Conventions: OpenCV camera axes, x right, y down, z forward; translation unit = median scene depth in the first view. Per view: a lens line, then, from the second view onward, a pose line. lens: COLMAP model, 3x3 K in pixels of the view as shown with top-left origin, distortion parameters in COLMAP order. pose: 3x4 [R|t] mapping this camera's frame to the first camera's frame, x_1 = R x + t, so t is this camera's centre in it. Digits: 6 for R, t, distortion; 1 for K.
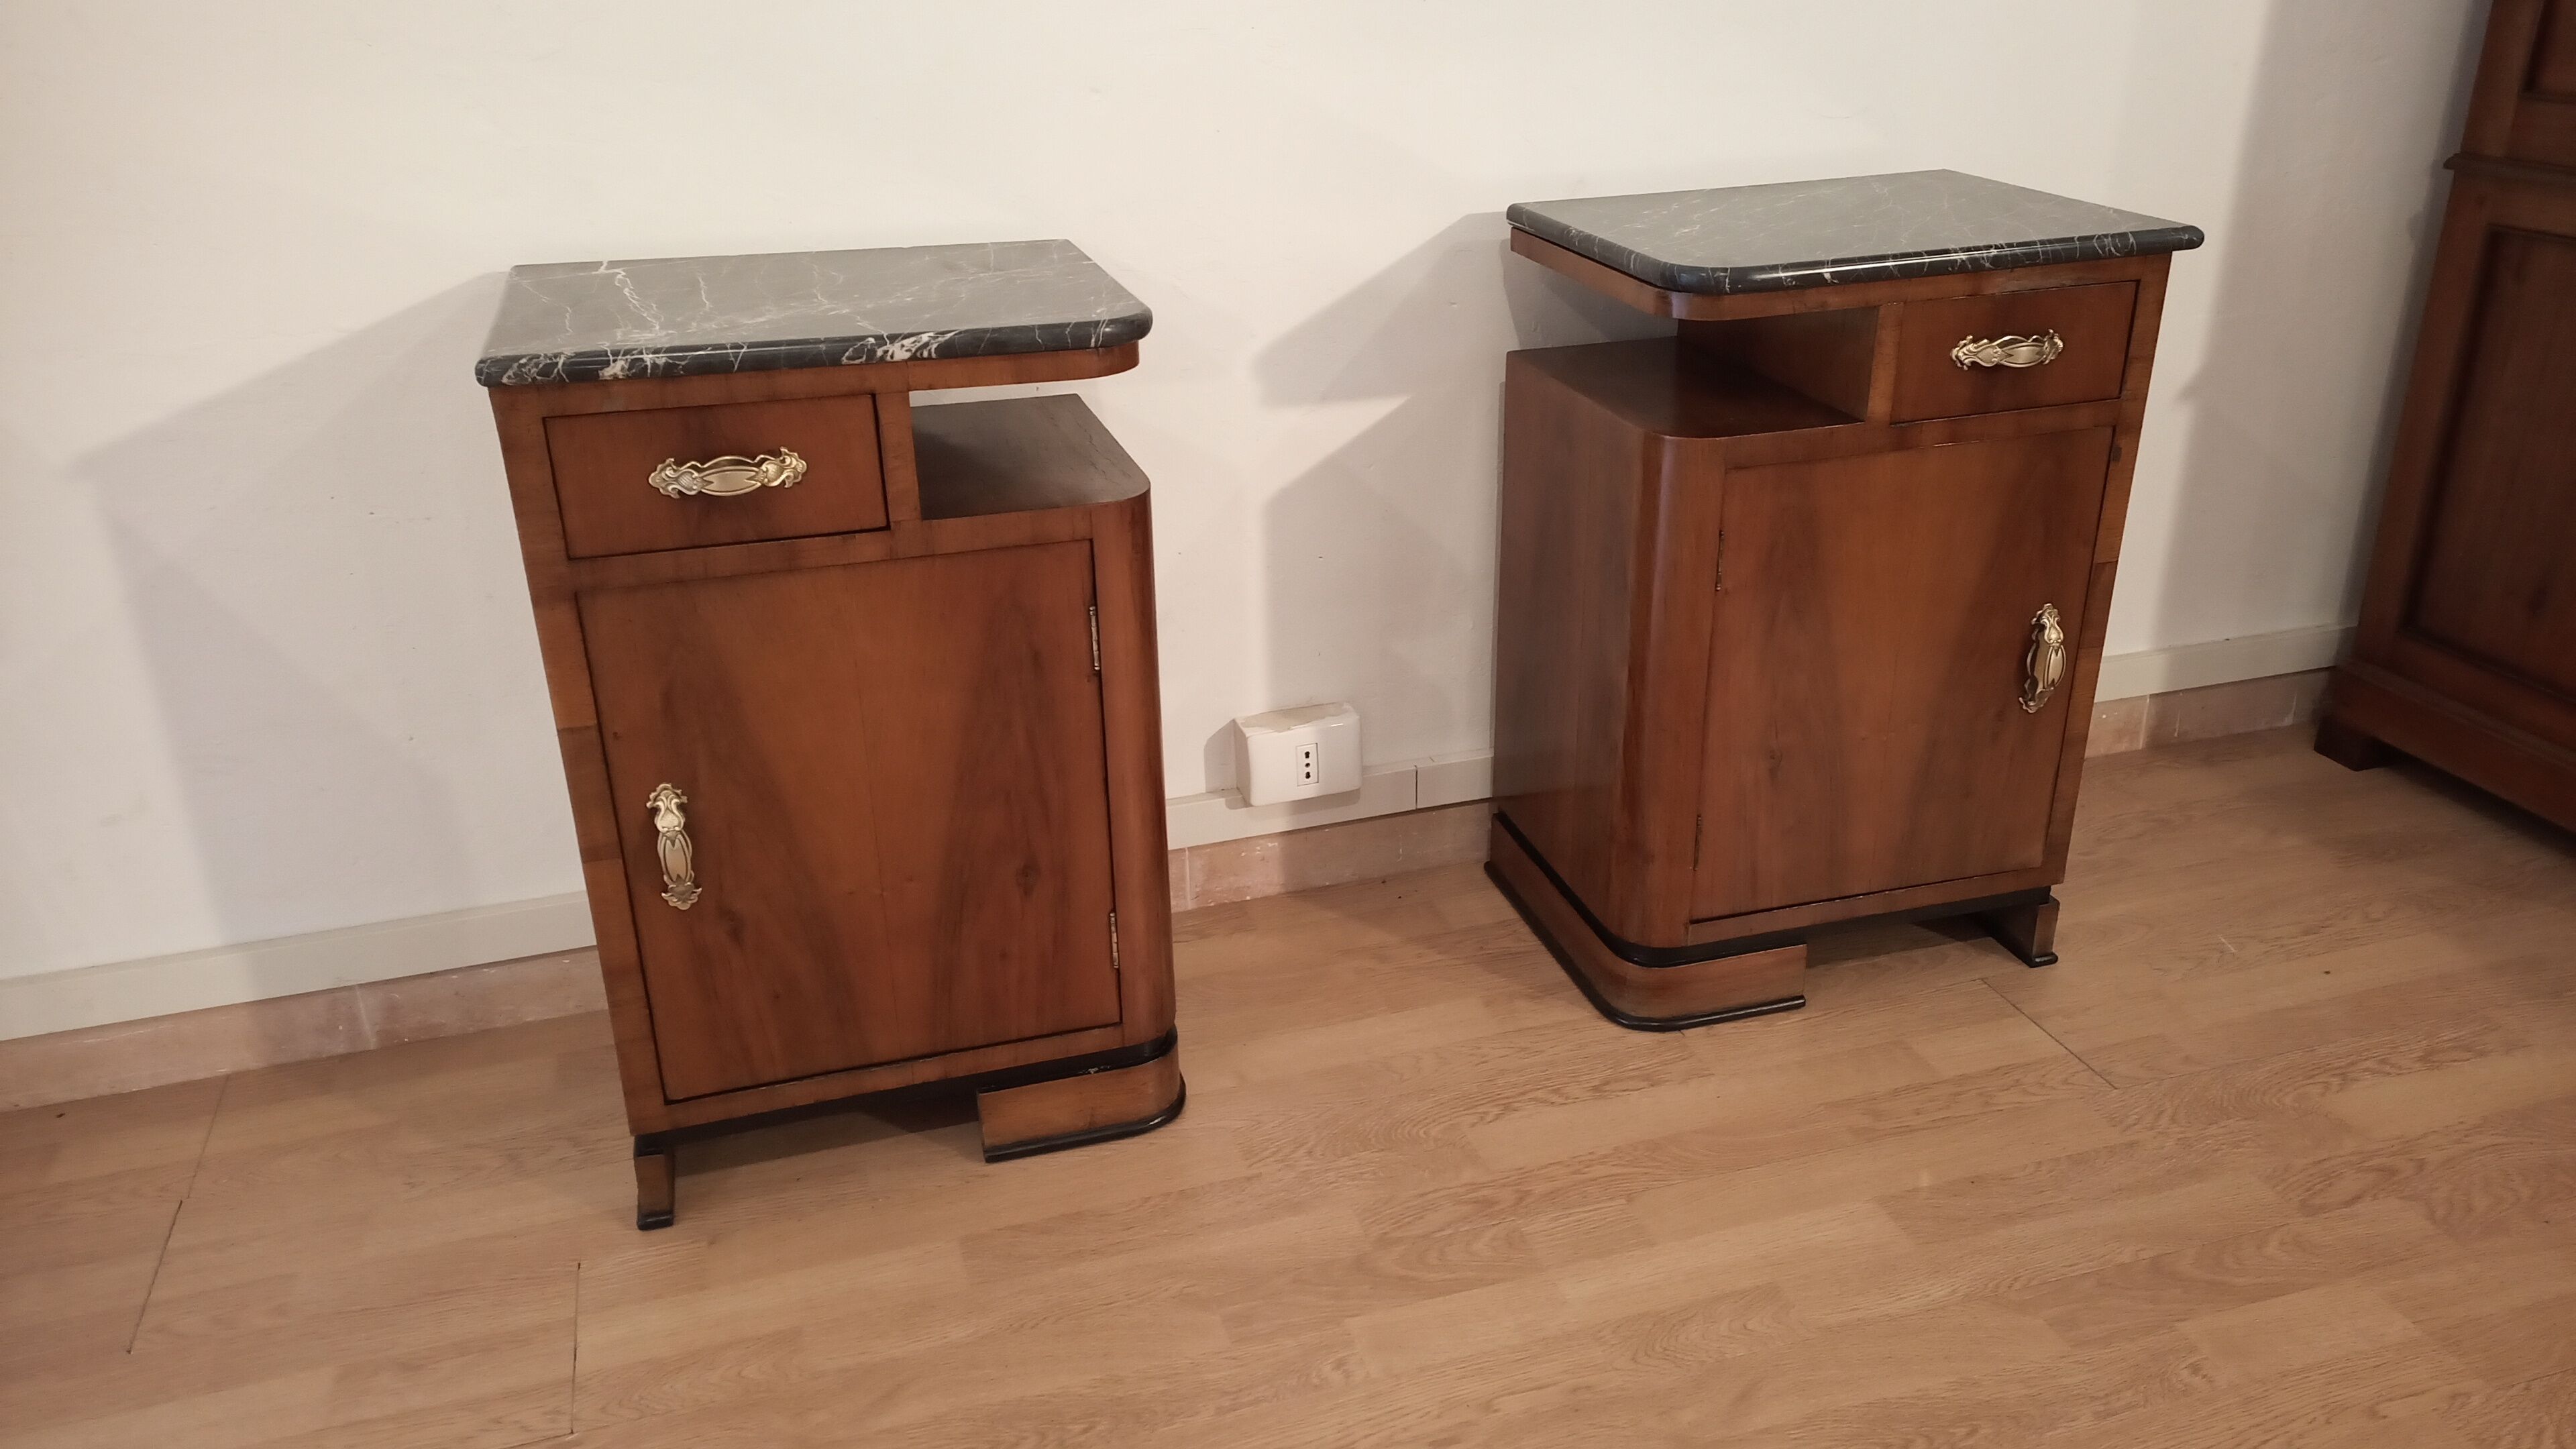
lens RADIAL K [[1915.8, 0, 1287.9], [0, 1915.8, 732.7], [0, 0, 1]] dist [0.074447, -0.095571]
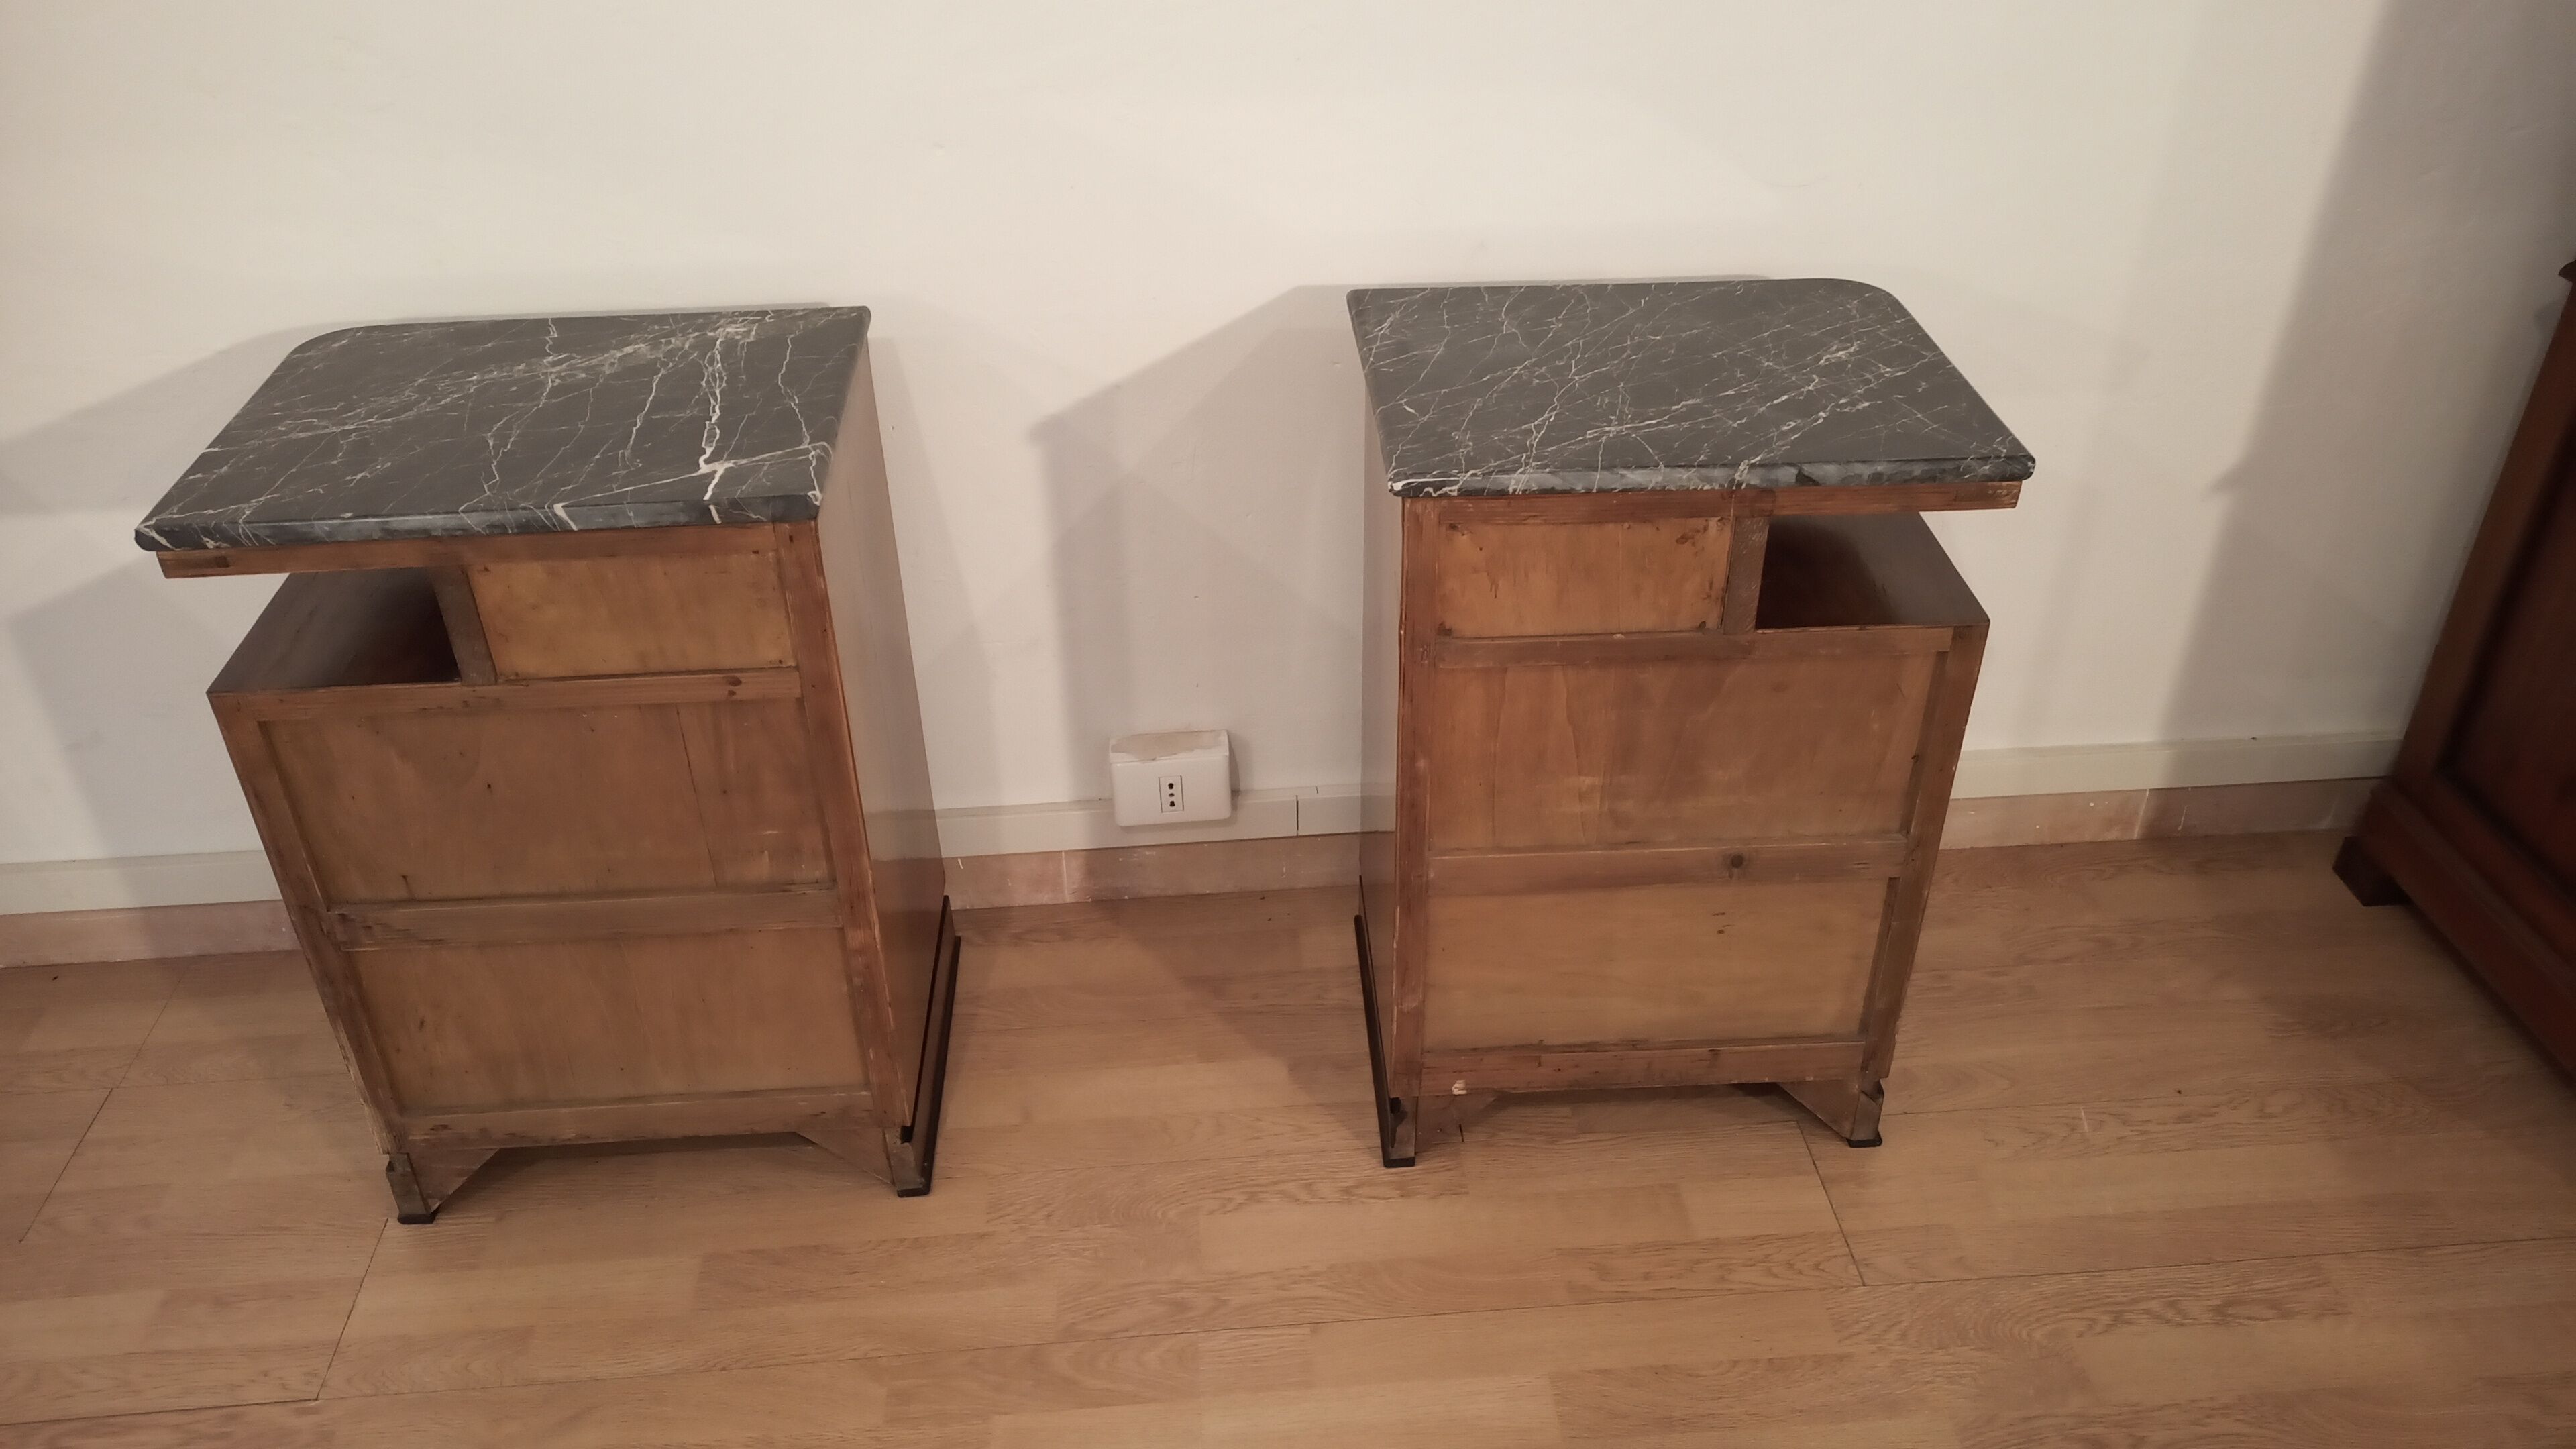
lens RADIAL K [[1903.8, 0, 1287.6], [0, 1903.8, 750.1], [0, 0, 1]] dist [0.076697, -0.105467]
pose [[0.975034, 0.133876, -0.177162, 0.301325], [-0.097331, 0.974760, 0.200922, -0.263626], [0.199589, -0.178663, 0.963454, 0.063075]]
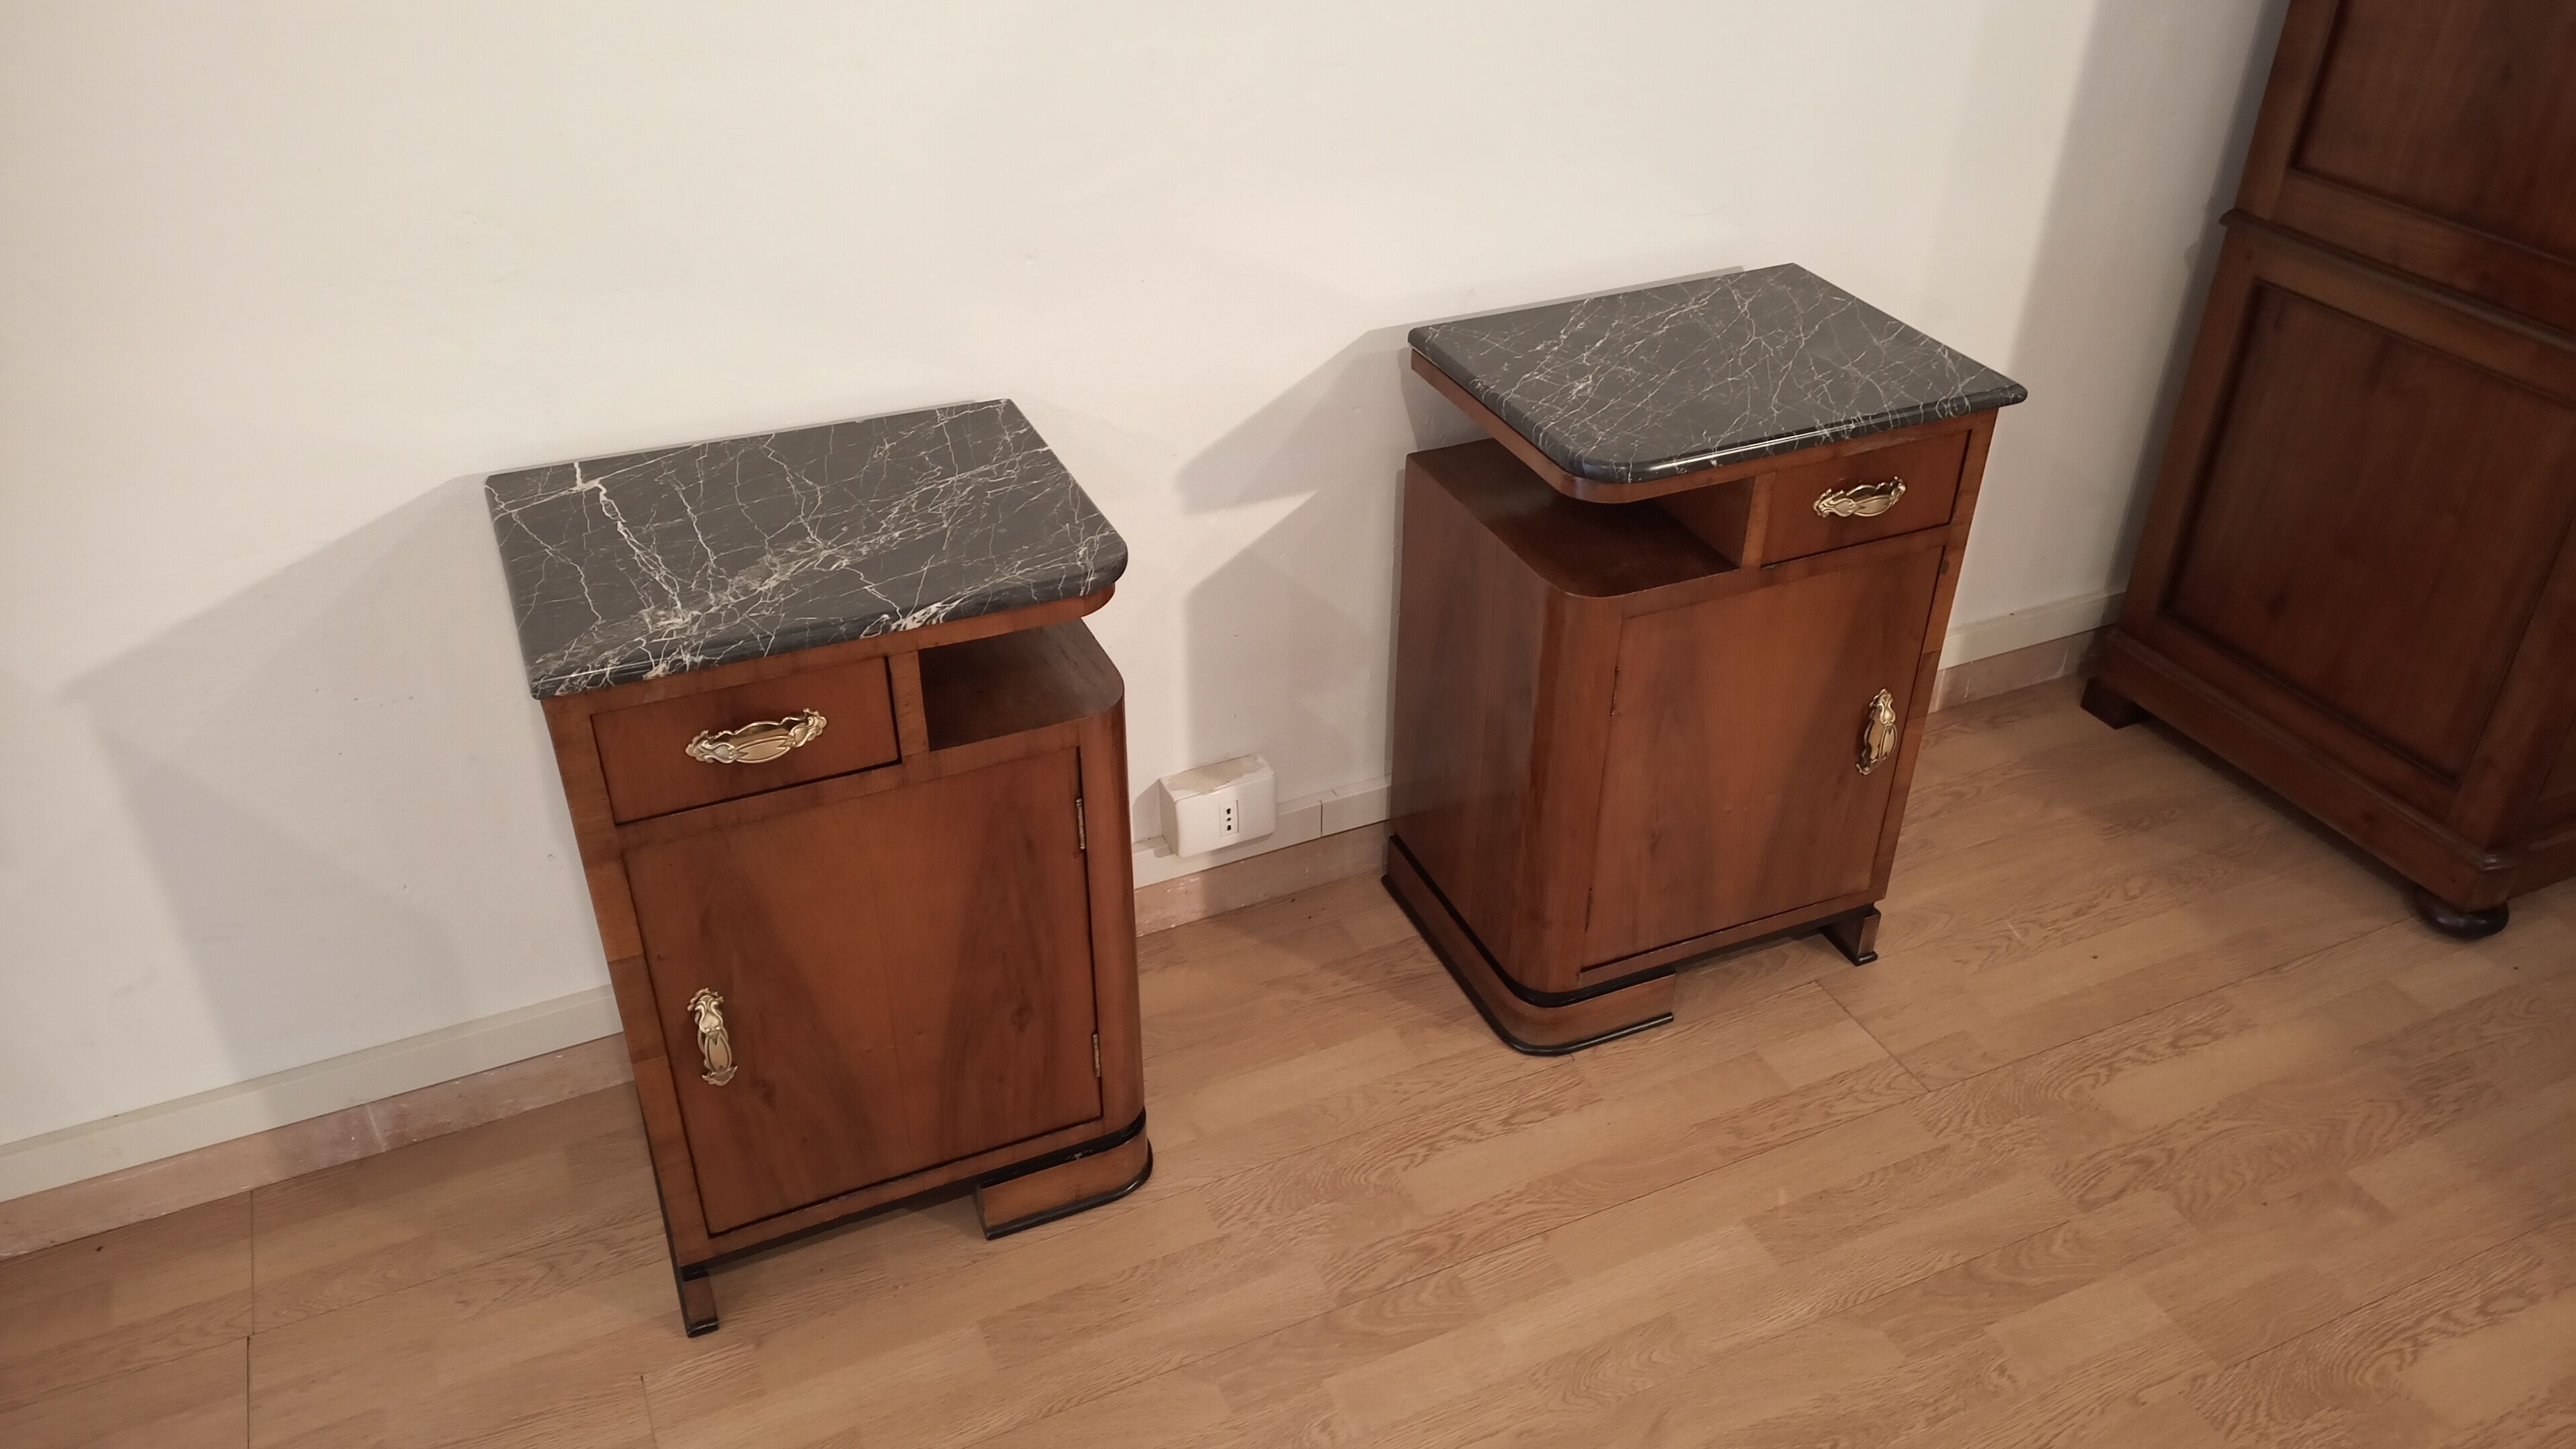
lens RADIAL K [[1919.5, 0, 1286.3], [0, 1919.5, 732.8], [0, 0, 1]] dist [0.072398, -0.096727]
pose [[0.991908, -0.050321, 0.116557, -0.102689], [0.030464, 0.985610, 0.166269, -0.264620], [-0.123246, -0.161373, 0.979168, -0.092521]]
